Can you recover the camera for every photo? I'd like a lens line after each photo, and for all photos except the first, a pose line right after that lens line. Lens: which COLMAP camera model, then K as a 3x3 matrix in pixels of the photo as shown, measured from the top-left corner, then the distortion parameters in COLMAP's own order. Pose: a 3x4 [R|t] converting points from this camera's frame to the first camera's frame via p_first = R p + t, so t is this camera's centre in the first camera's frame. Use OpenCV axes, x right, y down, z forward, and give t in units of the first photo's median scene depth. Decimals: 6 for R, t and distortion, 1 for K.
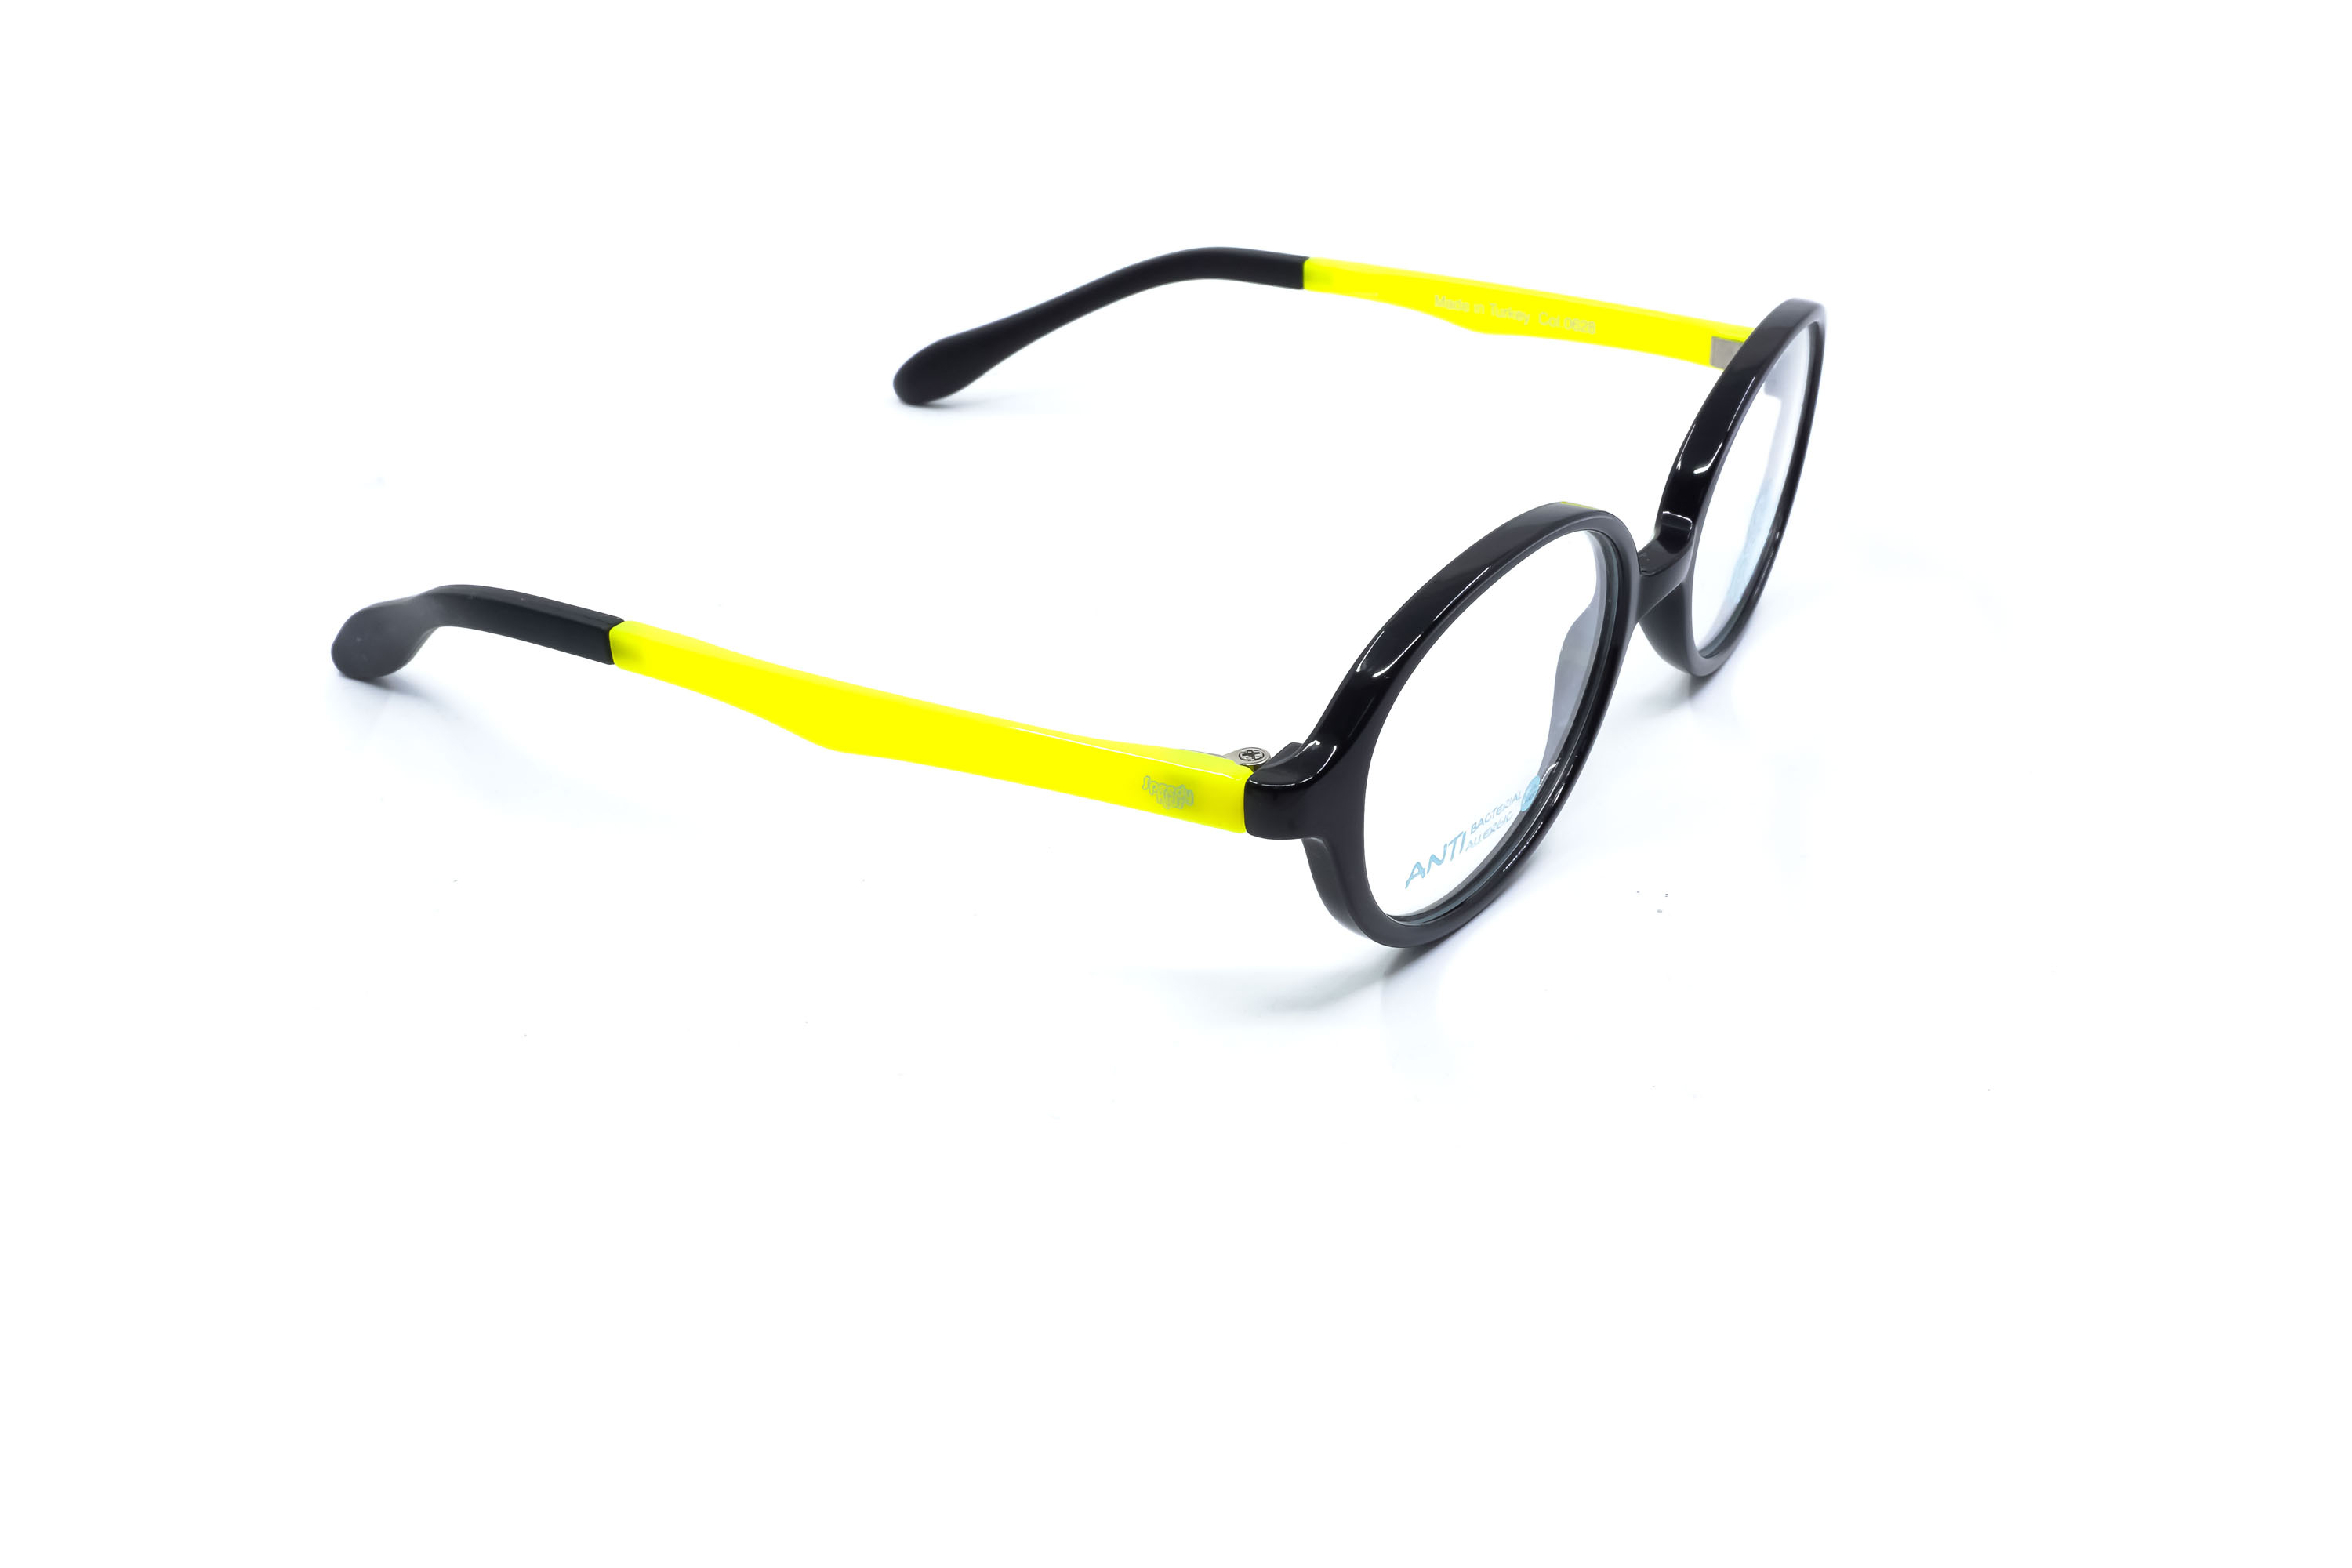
lens RADIAL K [[2415.7, 0, 1176.0], [0, 2415.7, 784.0], [0, 0, 1]] dist [0.025103, 0.008259]
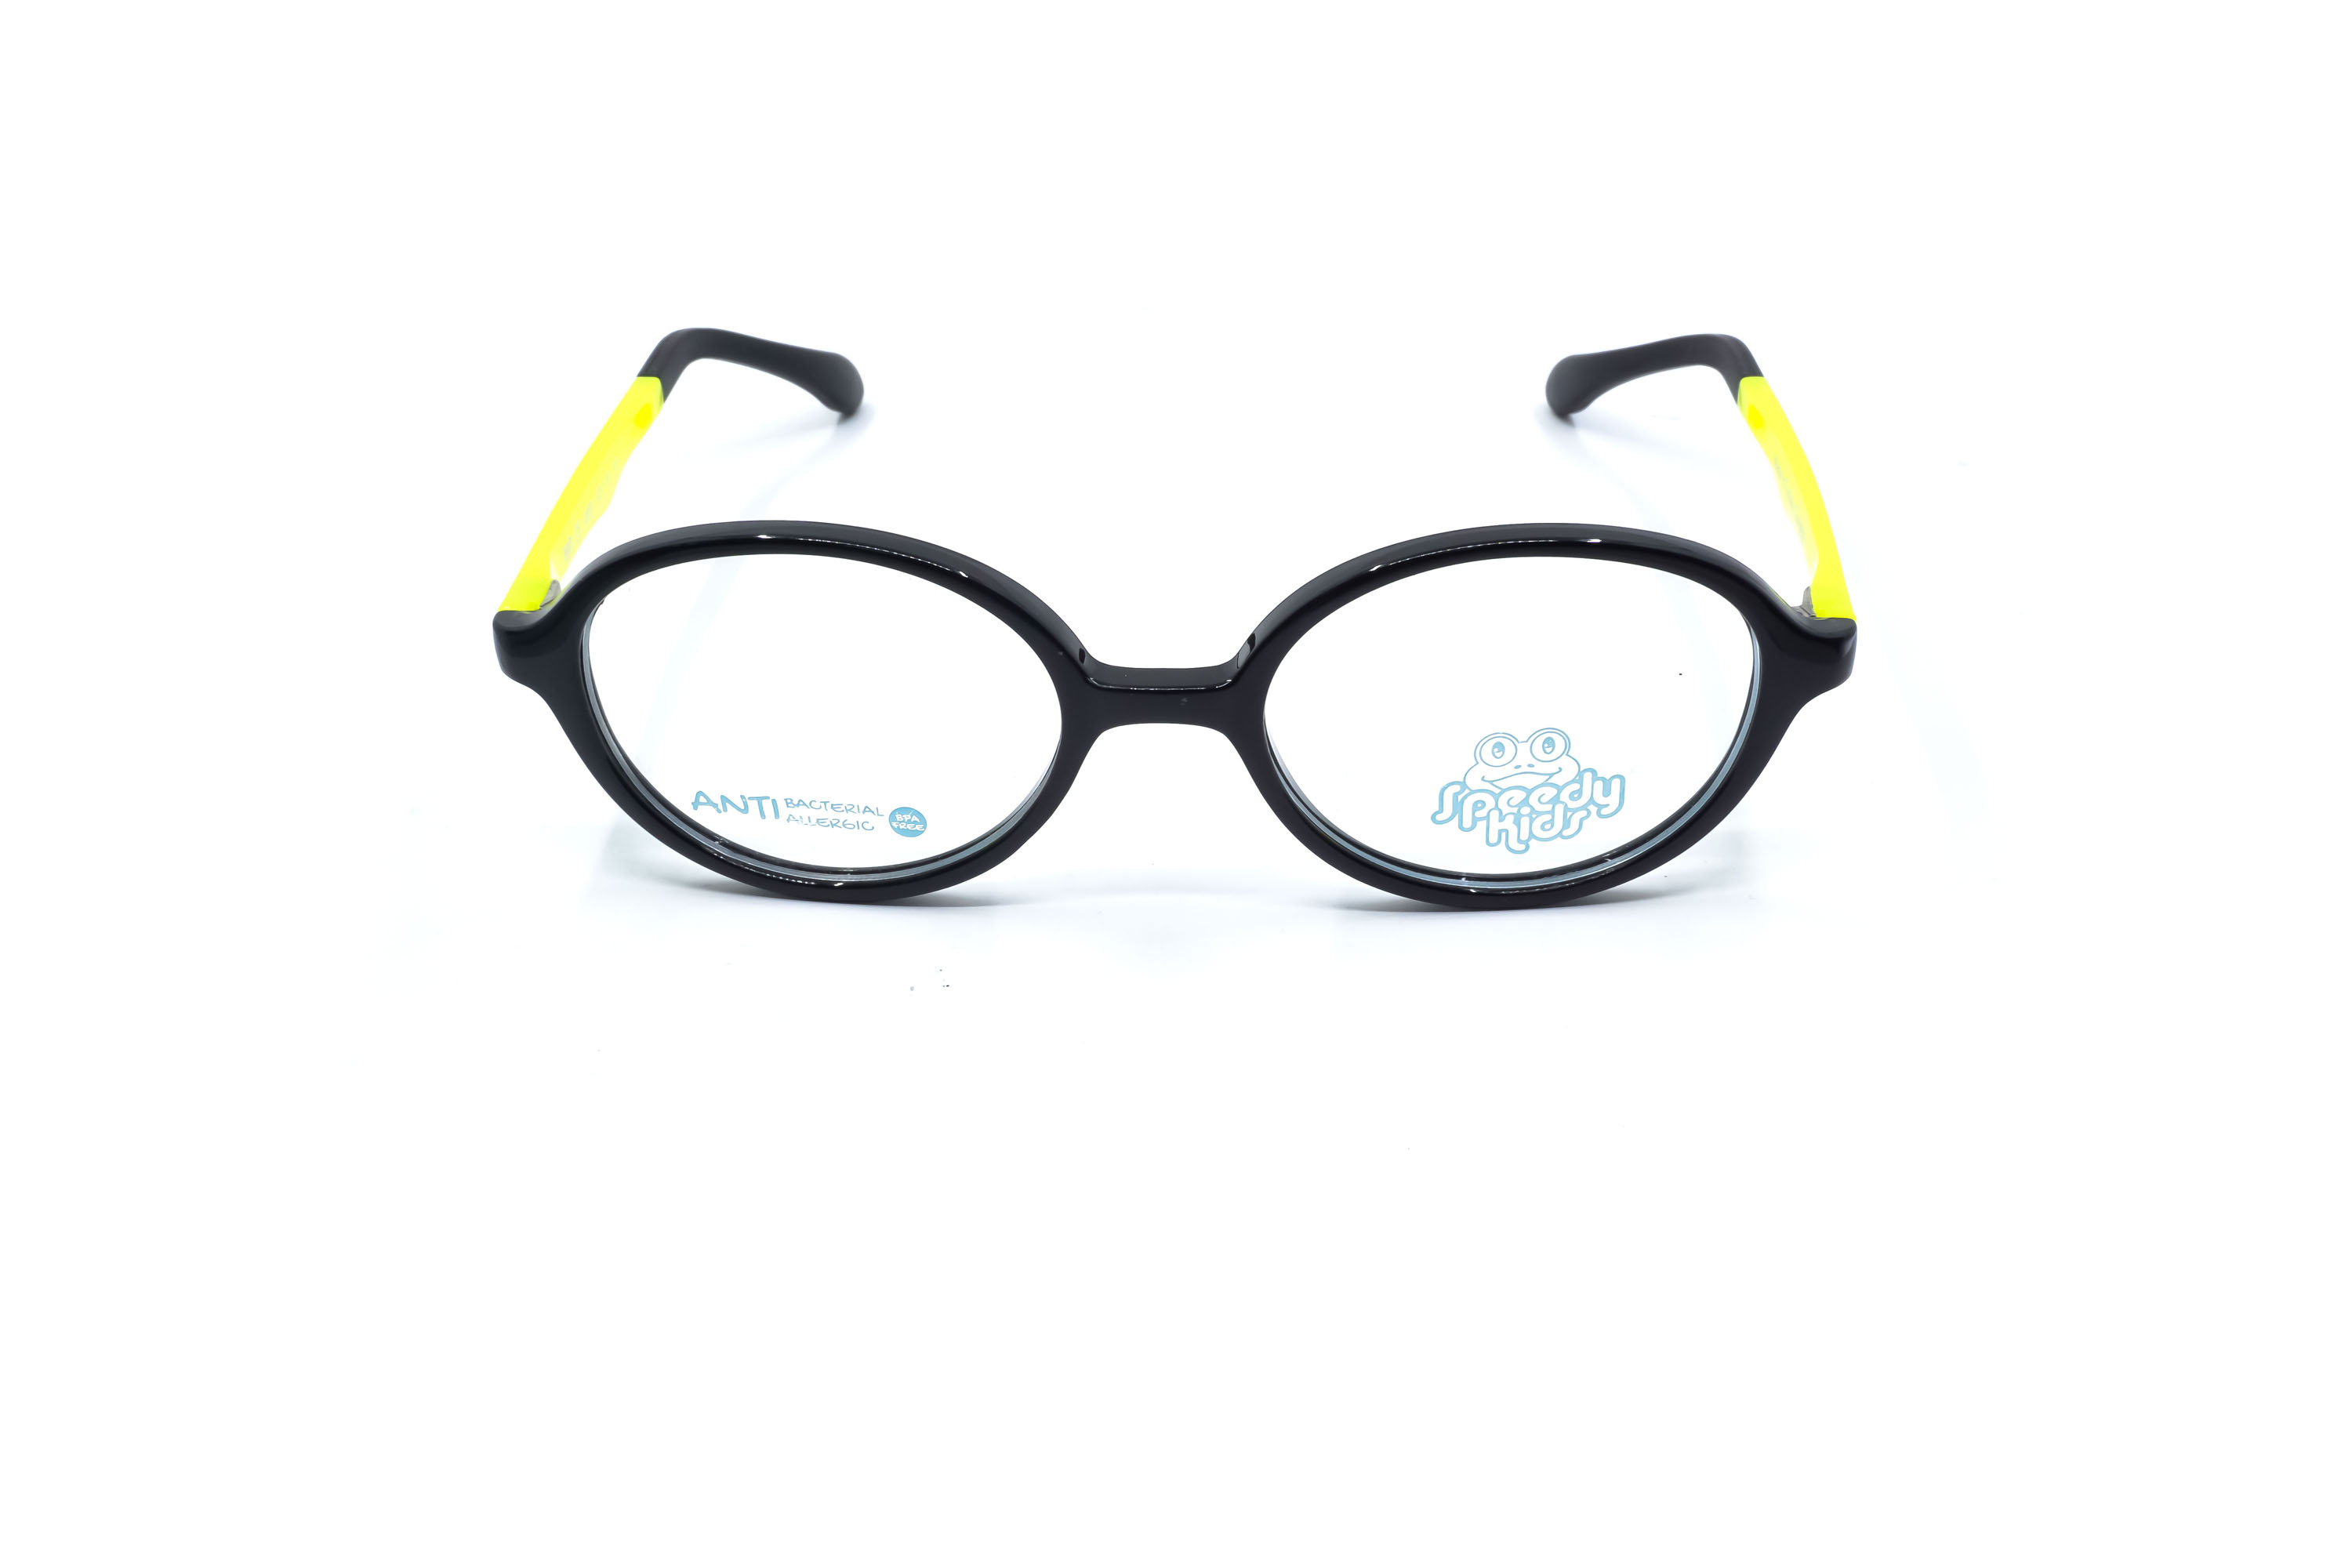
lens RADIAL K [[2415.7, 0, 1176.0], [0, 2415.7, 784.0], [0, 0, 1]] dist [0.025103, 0.008259]
pose [[0.501627, 0.438069, -0.745966, 0.961811], [-0.422074, 0.876642, 0.230983, -0.293186], [0.755131, 0.198986, 0.624645, 0.481823]]
